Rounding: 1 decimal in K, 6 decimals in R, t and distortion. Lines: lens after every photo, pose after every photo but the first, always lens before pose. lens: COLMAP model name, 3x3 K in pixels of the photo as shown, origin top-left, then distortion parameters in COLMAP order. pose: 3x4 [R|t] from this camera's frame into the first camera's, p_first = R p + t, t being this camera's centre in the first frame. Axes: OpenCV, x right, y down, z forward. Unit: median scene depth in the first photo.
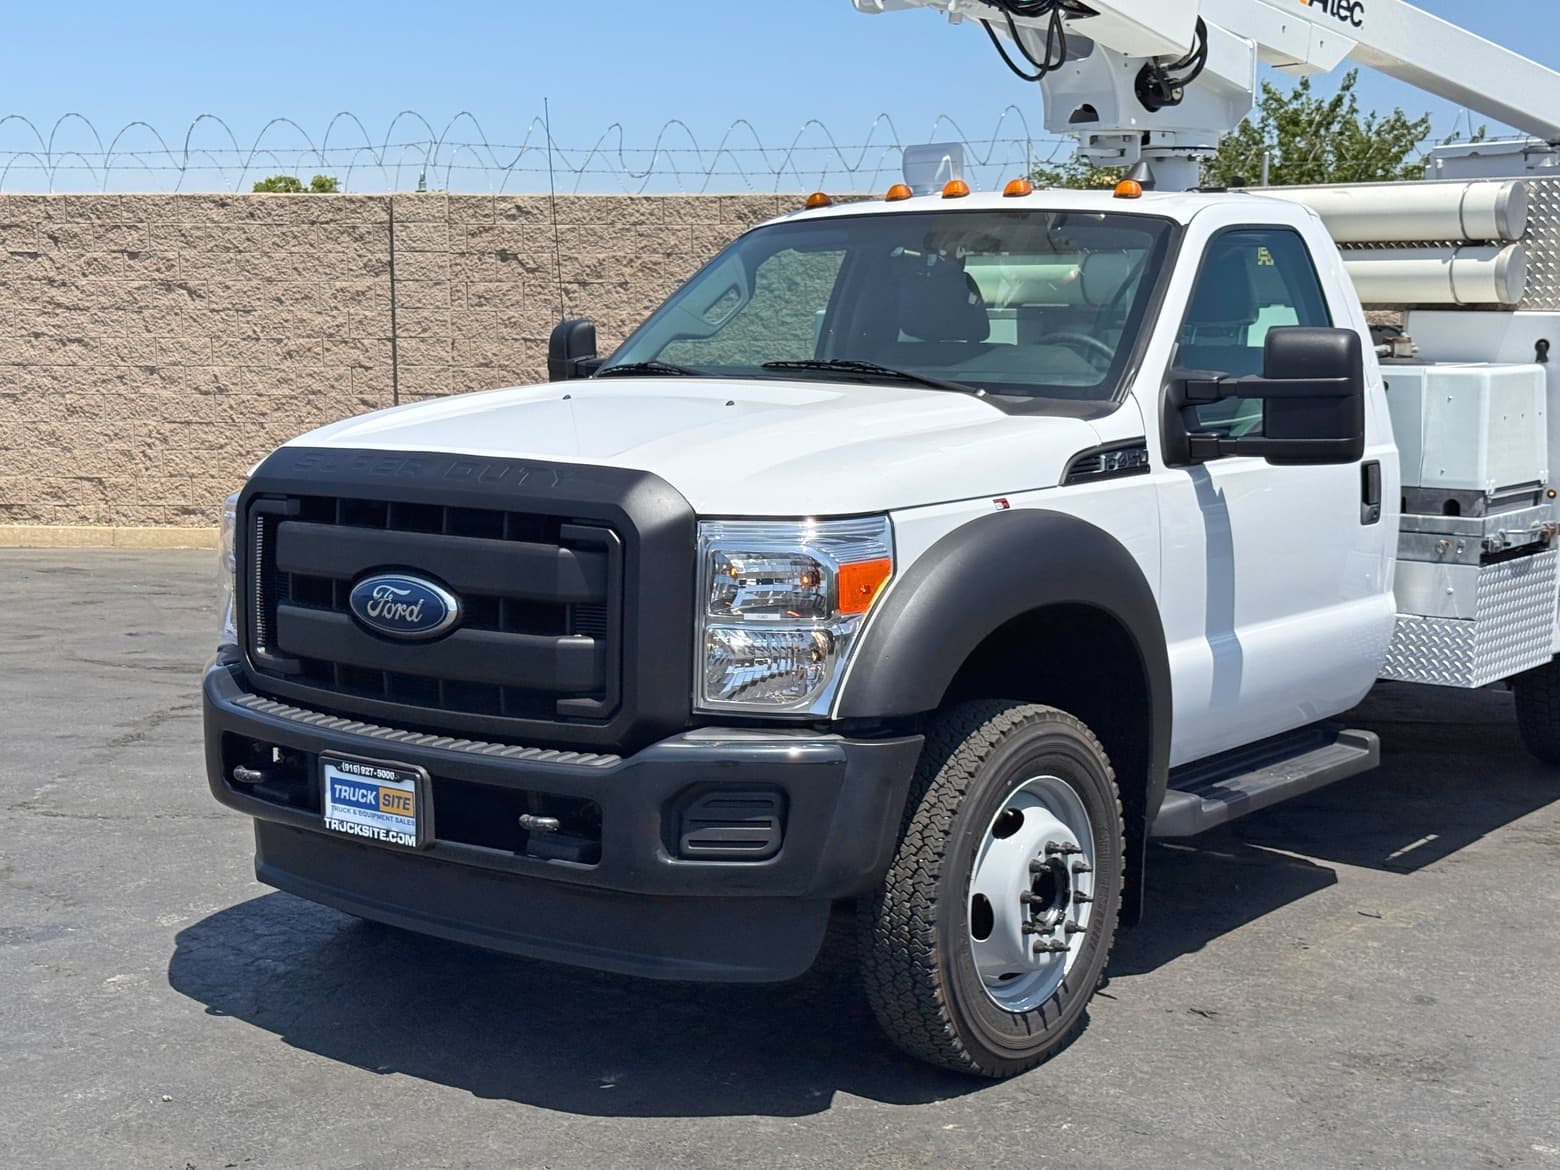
lens RADIAL K [[2098.3, 0, 780.8], [0, 2098.3, 602.7], [0, 0, 1]] dist [0.138536, -0.033106]
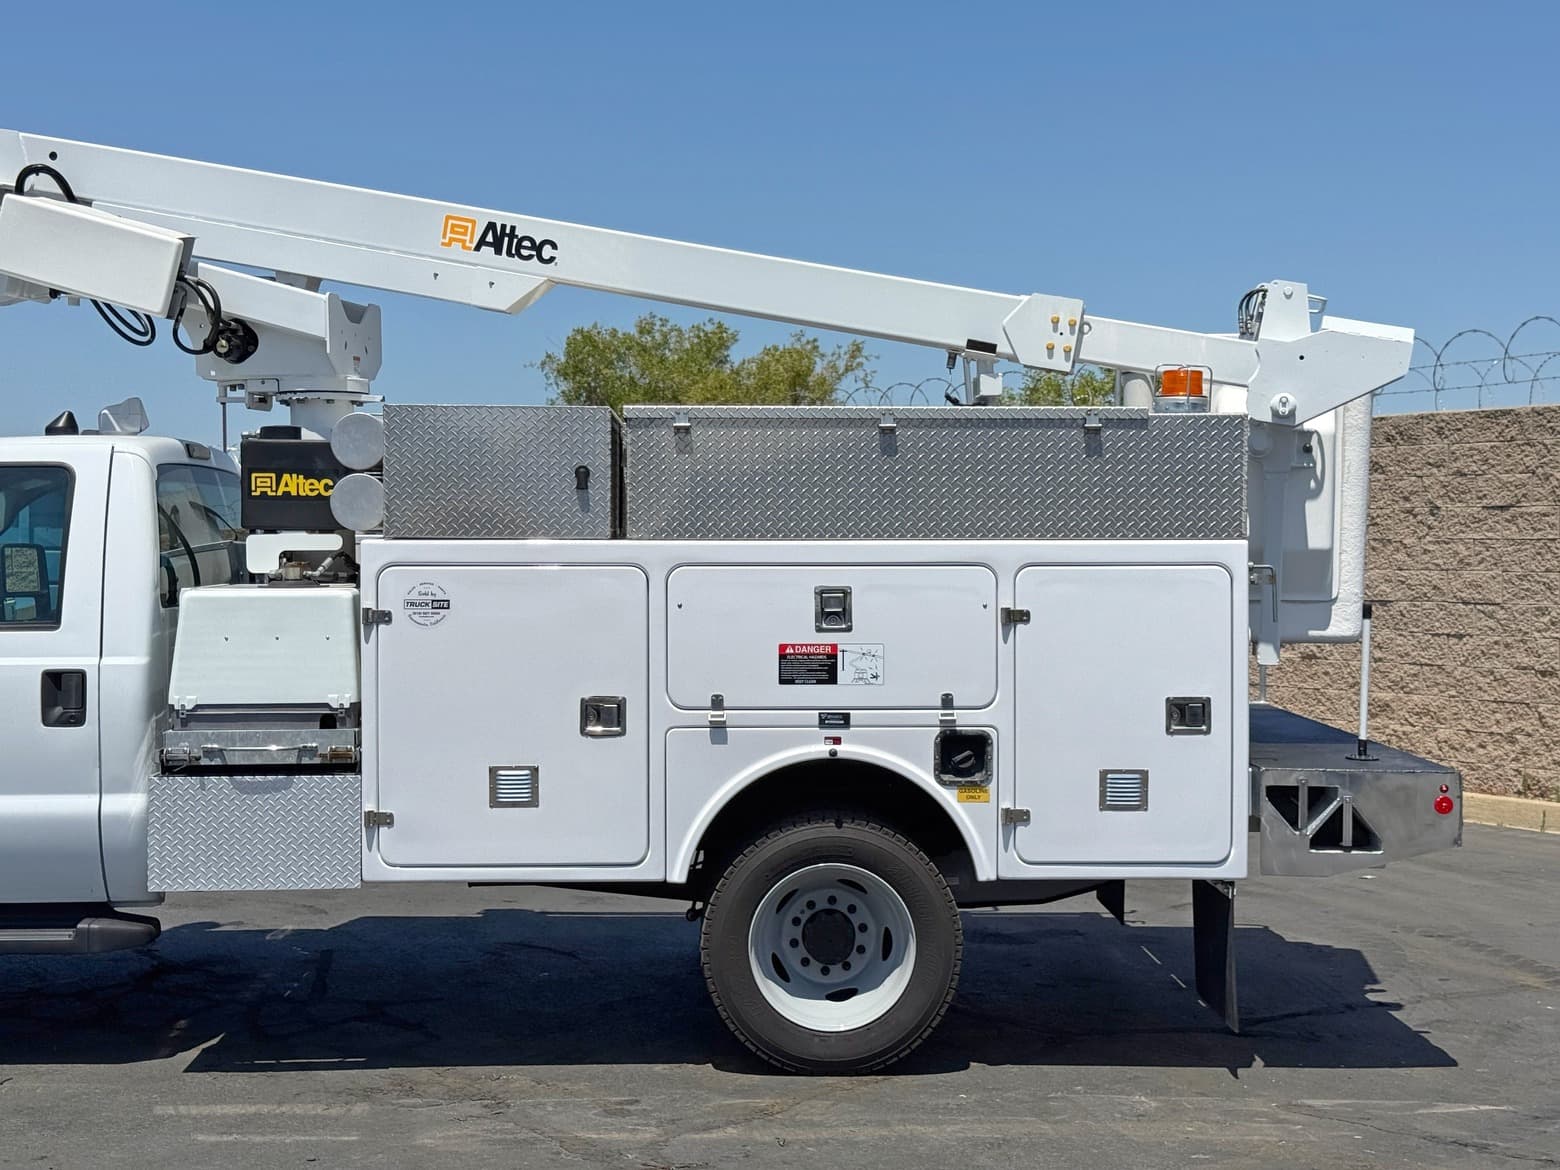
lens RADIAL K [[2098.3, 0, 780.8], [0, 2098.3, 602.7], [0, 0, 1]] dist [0.138536, -0.033106]
pose [[0.653362, 0.019282, -0.756800, 1.234179], [-0.101947, 0.992811, -0.062717, -0.063258], [0.750150, 0.118130, 0.650631, 0.498955]]
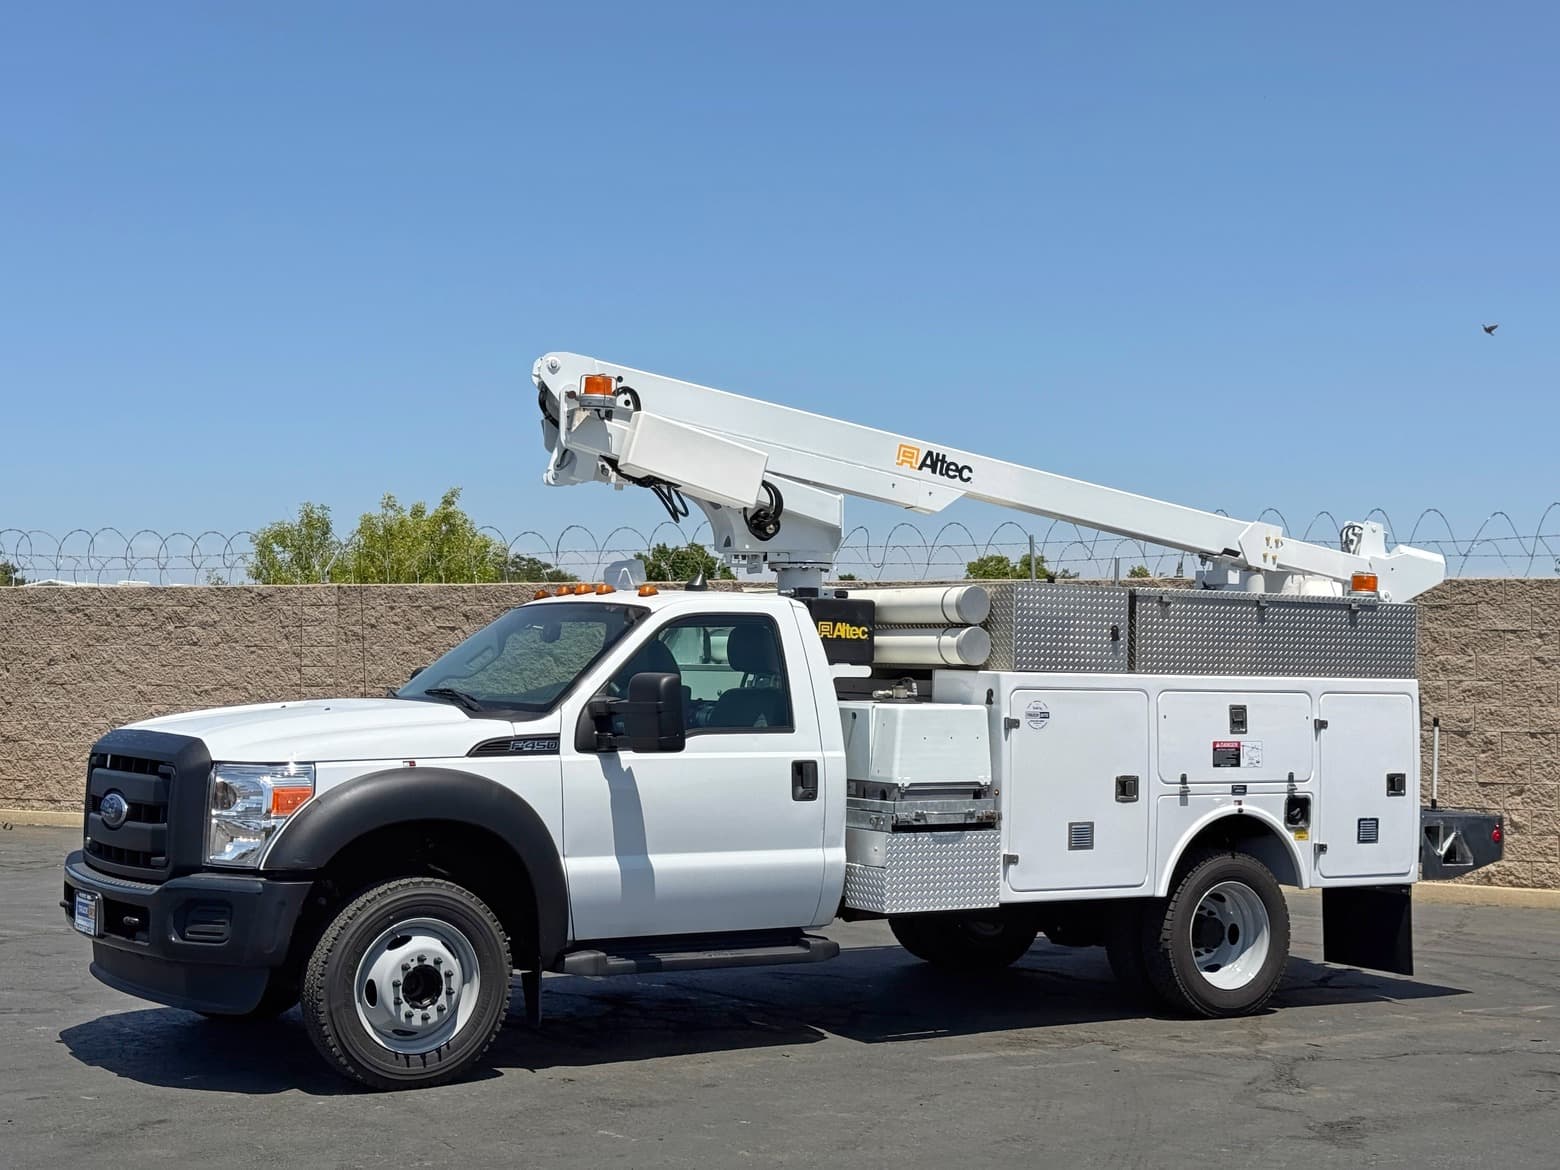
lens RADIAL K [[2098.3, 0, 780.8], [0, 2098.3, 602.7], [0, 0, 1]] dist [0.138536, -0.033106]
pose [[0.945435, 0.000352, -0.325812, 0.695249], [-0.056665, 0.984937, -0.163366, 0.066351], [0.320846, 0.172914, 0.931213, -0.431808]]
